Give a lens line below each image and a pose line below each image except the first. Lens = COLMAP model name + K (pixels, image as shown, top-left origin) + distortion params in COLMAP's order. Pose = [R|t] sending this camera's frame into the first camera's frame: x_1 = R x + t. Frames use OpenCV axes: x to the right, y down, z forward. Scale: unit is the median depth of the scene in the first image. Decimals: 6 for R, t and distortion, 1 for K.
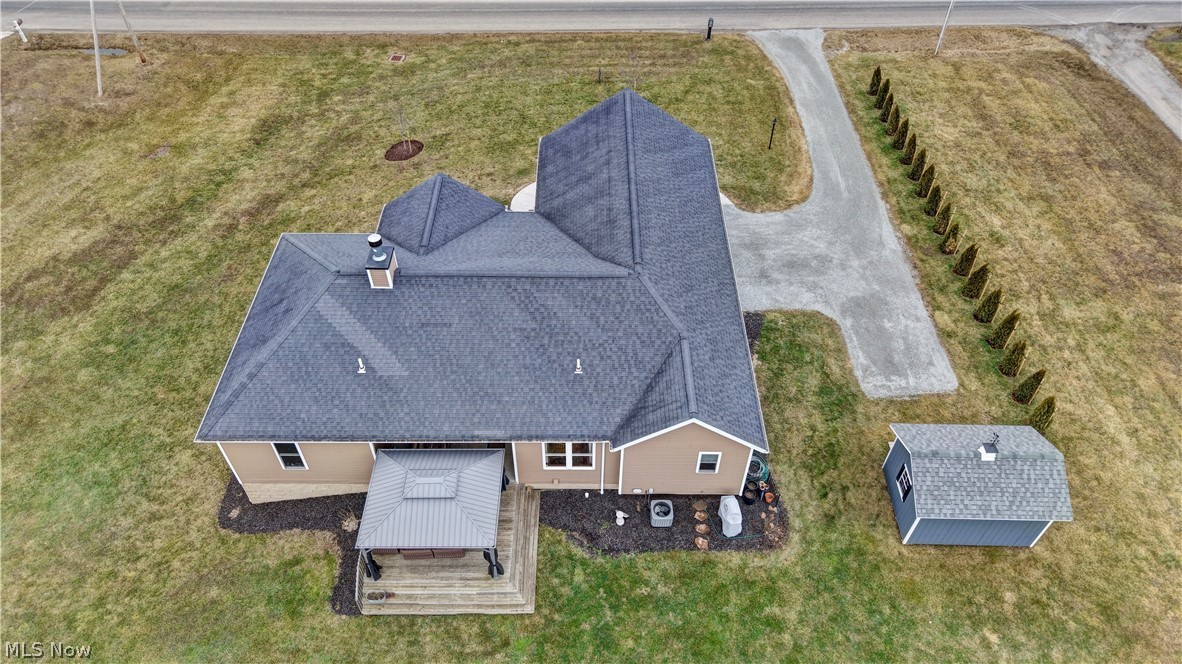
lens RADIAL K [[796.5, 0, 593.5], [0, 796.5, 337.4], [0, 0, 1]] dist [0.110516, -0.179759]
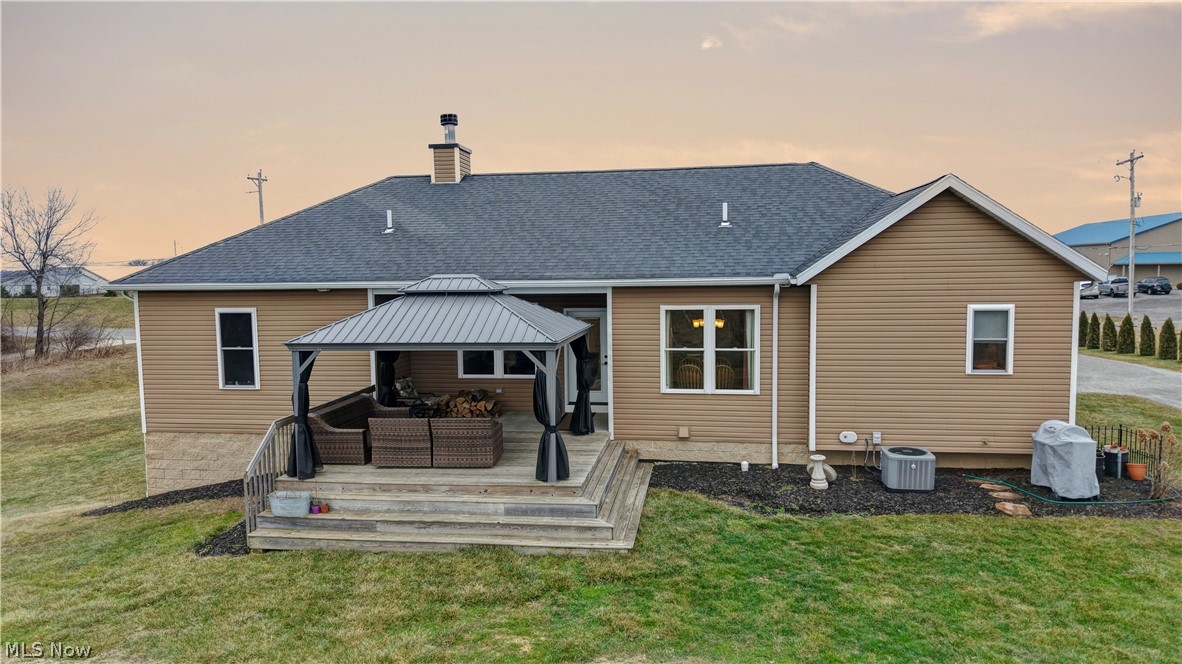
lens RADIAL K [[796.5, 0, 593.5], [0, 796.5, 337.4], [0, 0, 1]] dist [0.110516, -0.179759]
pose [[0.989861, -0.009881, -0.141697, -0.031929], [-0.087846, 0.741331, -0.665366, 0.514758], [0.111619, 0.671067, 0.732946, 0.591589]]
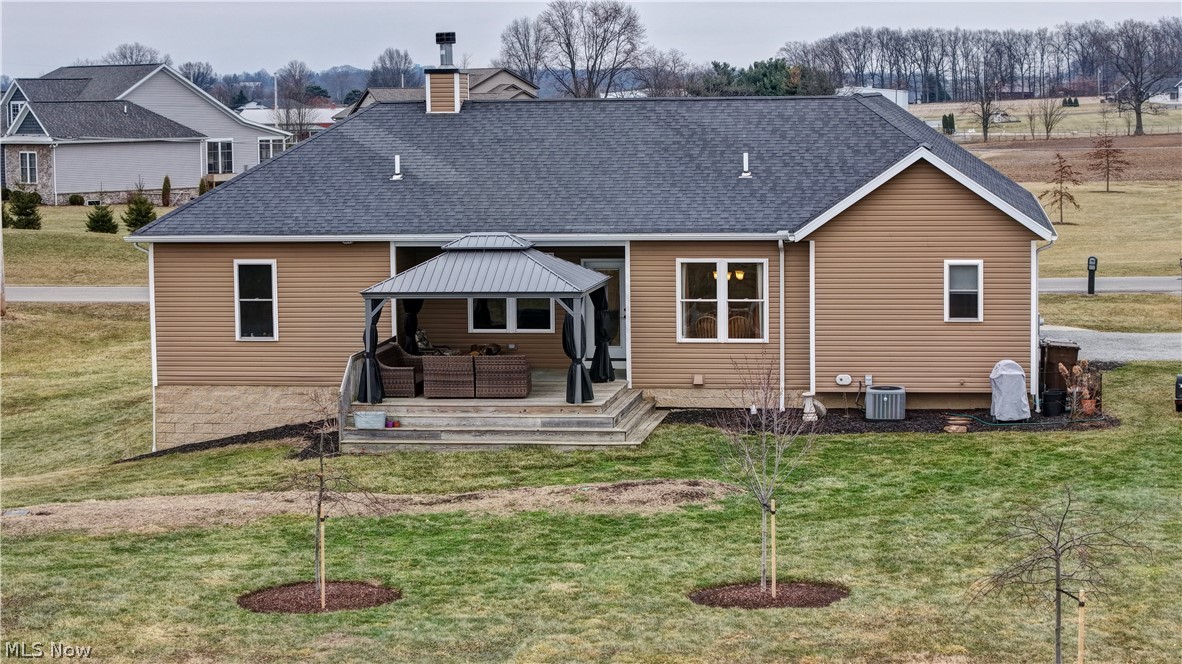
lens RADIAL K [[2607.1, 0, 591.0], [0, 2607.1, 332.0], [0, 0, 1]] dist [-0.085735, -0.106962]
pose [[0.988150, -0.006969, -0.153333, 0.164608], [-0.096645, 0.747833, -0.656814, 1.414551], [0.119245, 0.663850, 0.738298, -0.381118]]
